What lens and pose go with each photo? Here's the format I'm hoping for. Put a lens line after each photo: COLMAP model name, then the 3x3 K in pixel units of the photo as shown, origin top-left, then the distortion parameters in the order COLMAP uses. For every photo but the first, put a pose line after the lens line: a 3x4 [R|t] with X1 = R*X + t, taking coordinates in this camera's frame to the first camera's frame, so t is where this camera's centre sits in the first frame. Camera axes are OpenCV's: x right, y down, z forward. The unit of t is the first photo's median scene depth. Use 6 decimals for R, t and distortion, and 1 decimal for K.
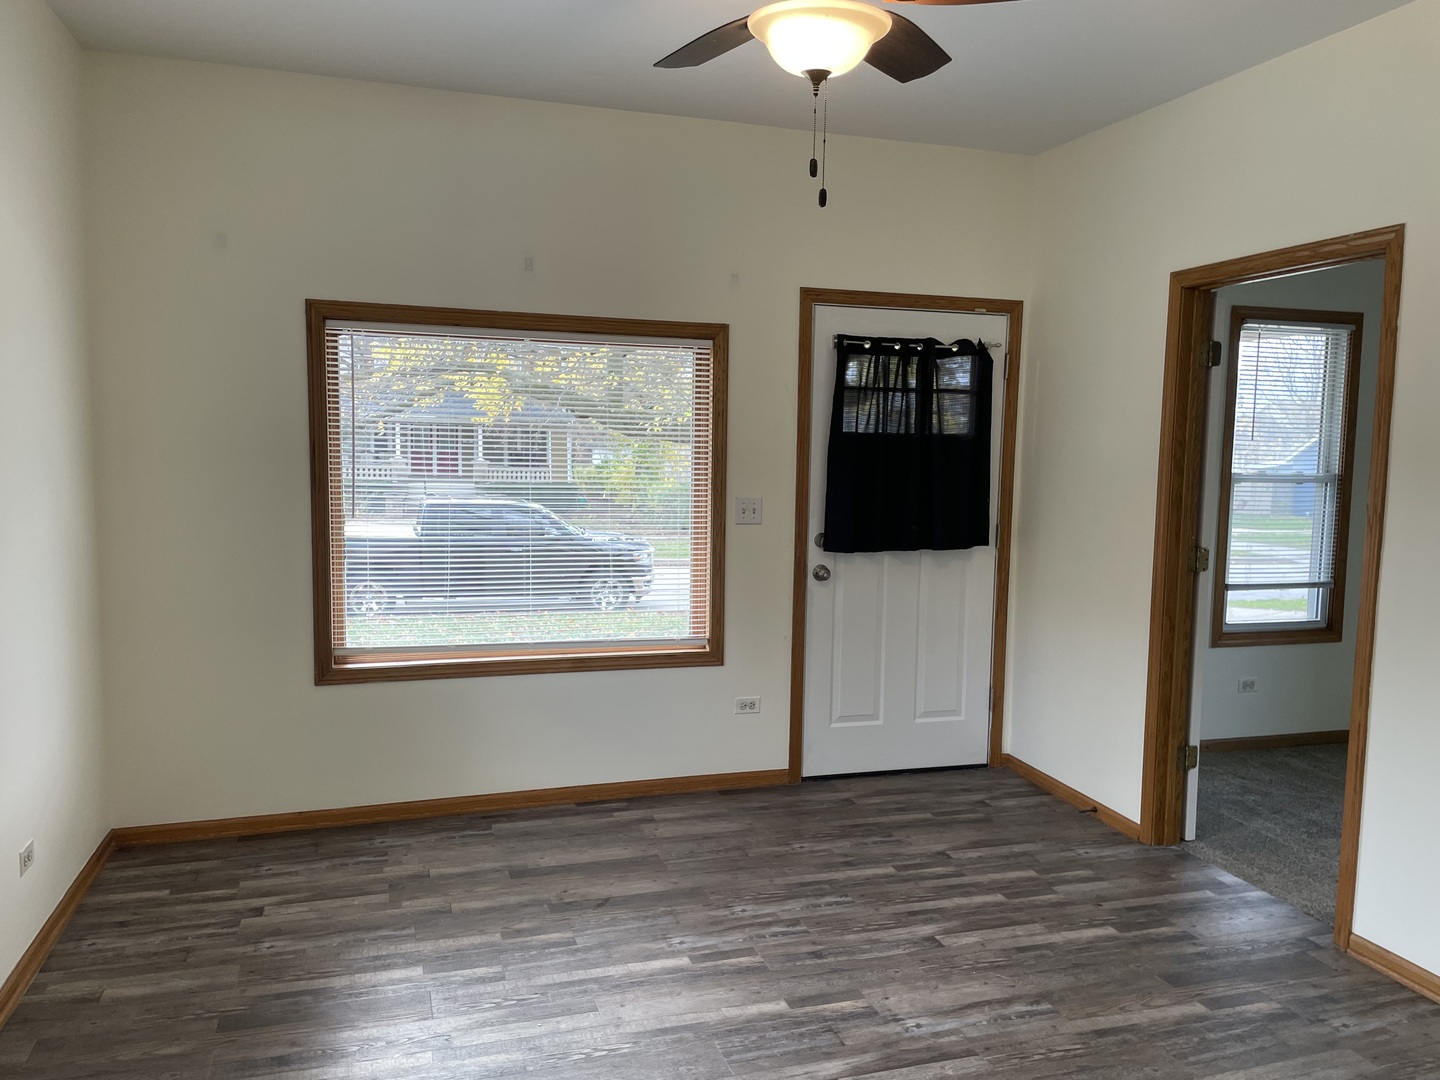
lens RADIAL K [[1082.3, 0, 725.8], [0, 1082.3, 528.3], [0, 0, 1]] dist [0.089416, -0.115759]
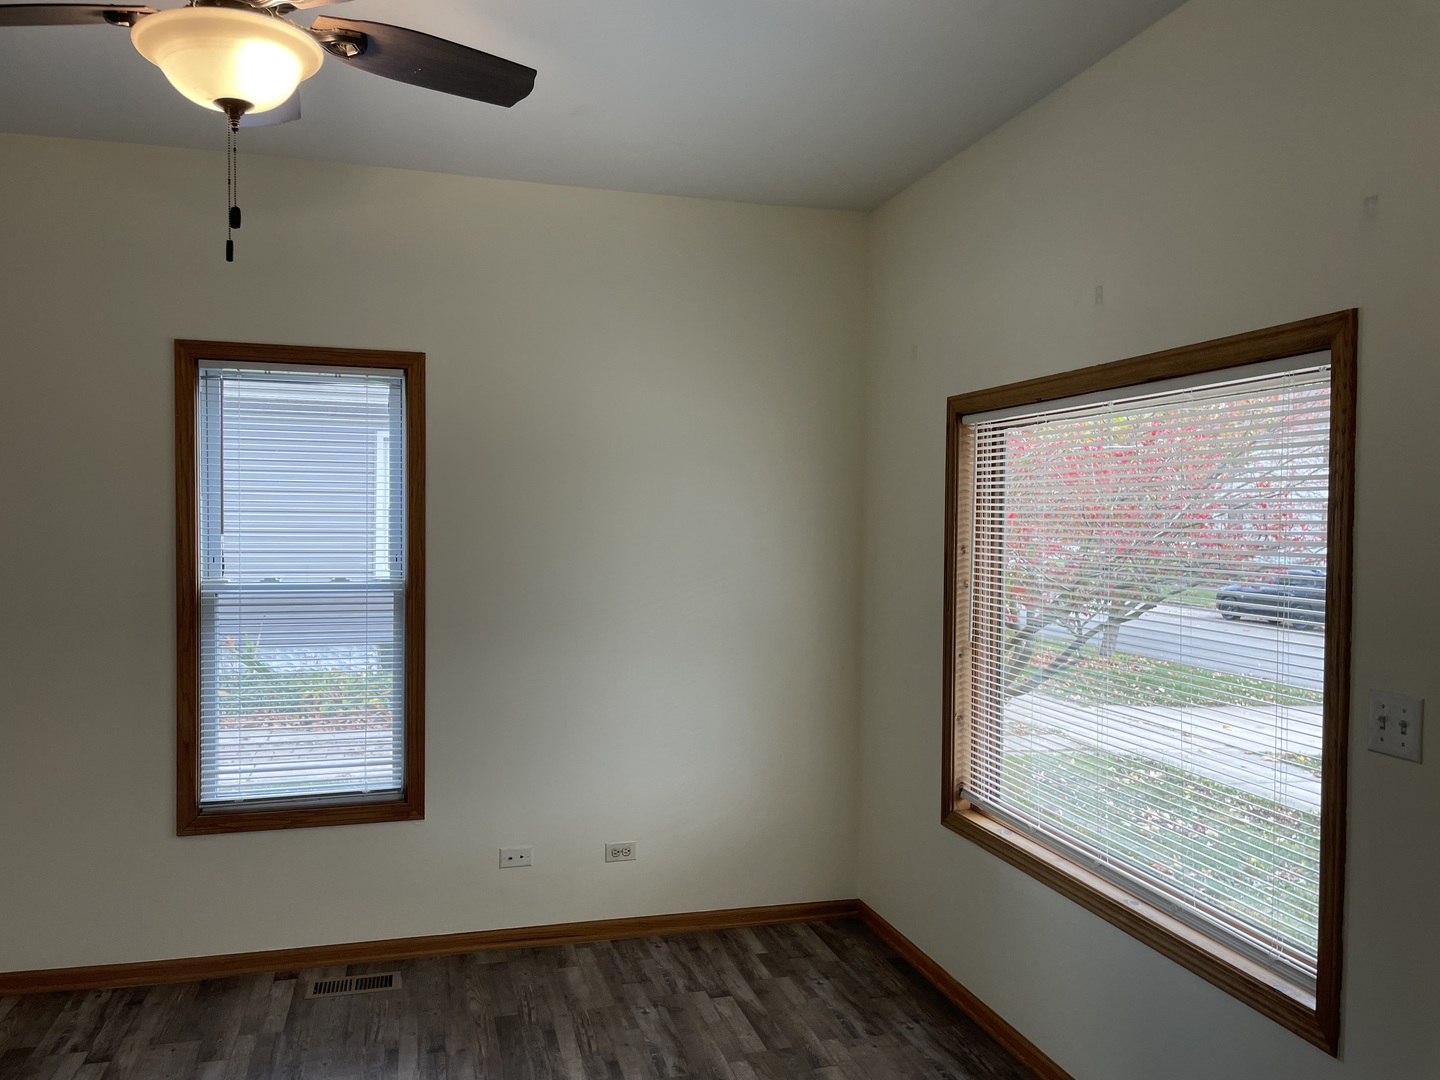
lens RADIAL K [[1082.3, 0, 725.8], [0, 1082.3, 528.3], [0, 0, 1]] dist [0.089416, -0.115759]
pose [[-0.031685, -0.007808, -0.999467, 0.611845], [-0.088541, 0.996060, -0.004975, -0.089181], [0.995568, 0.088337, -0.032252, 0.977529]]
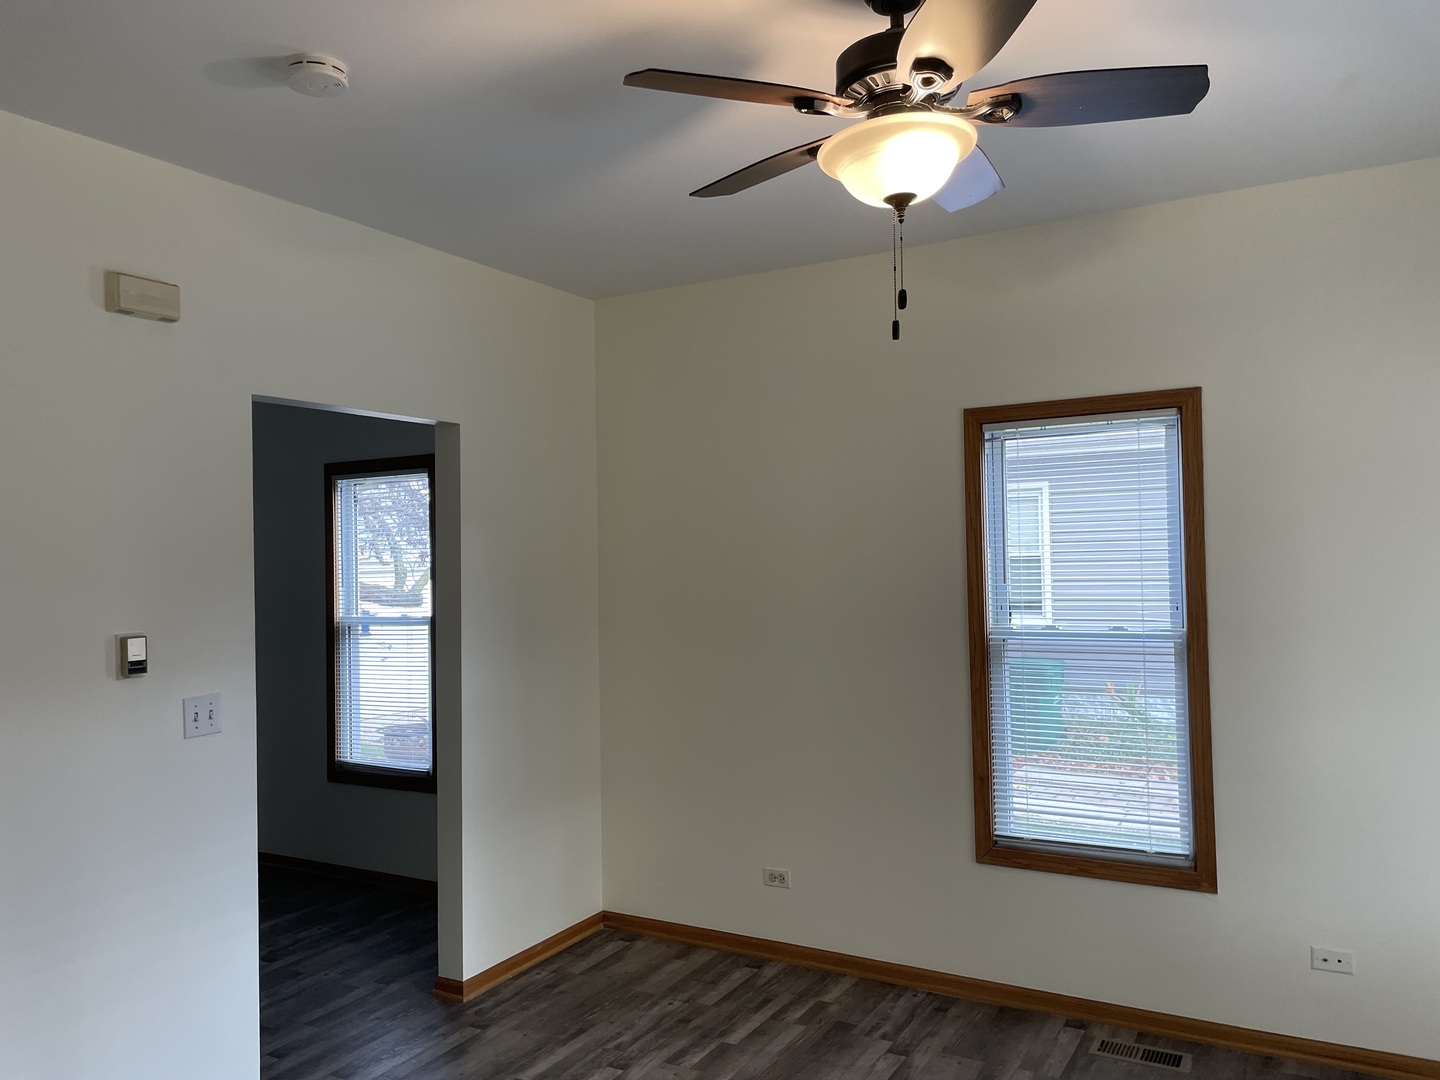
lens RADIAL K [[1082.3, 0, 725.8], [0, 1082.3, 528.3], [0, 0, 1]] dist [0.089416, -0.115759]
pose [[-0.737523, -0.030671, -0.674625, 0.544990], [-0.050058, 0.998703, 0.009320, -0.098725], [0.673464, 0.040644, -0.738102, 1.094217]]
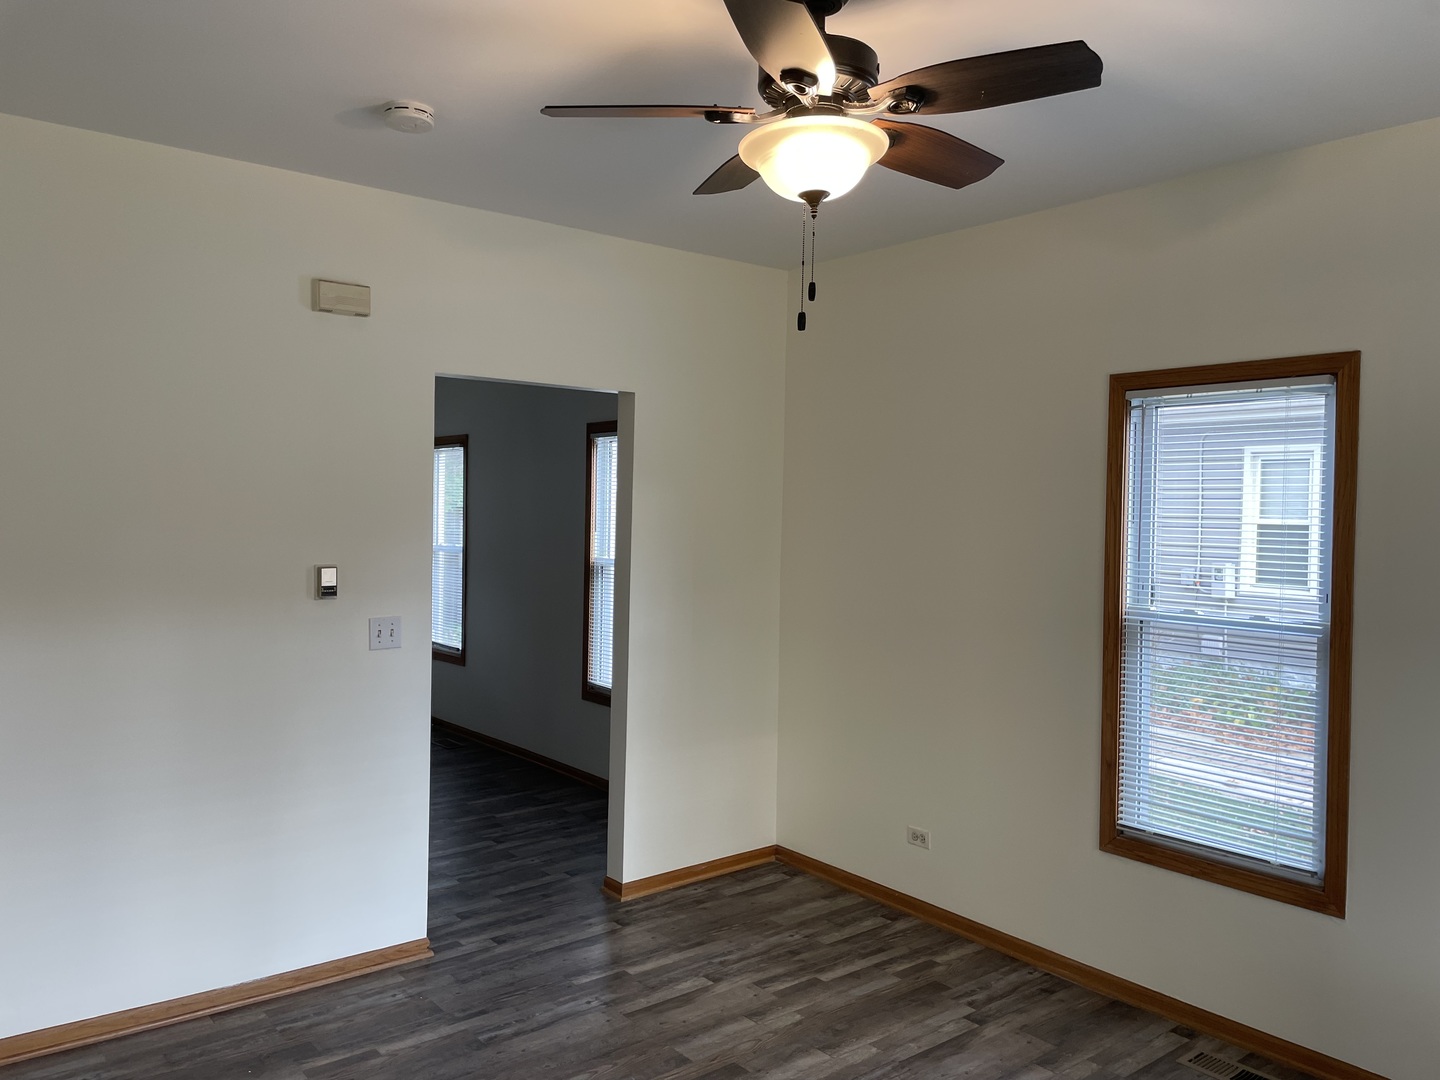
lens RADIAL K [[1092.0, 0, 728.0], [0, 1092.0, 513.2], [0, 0, 1]] dist [0.090994, -0.121546]
pose [[-0.932053, -0.039460, -0.360167, 0.337217], [-0.067936, 0.995455, 0.066744, -0.135881], [0.355897, 0.086677, -0.930497, 1.304821]]
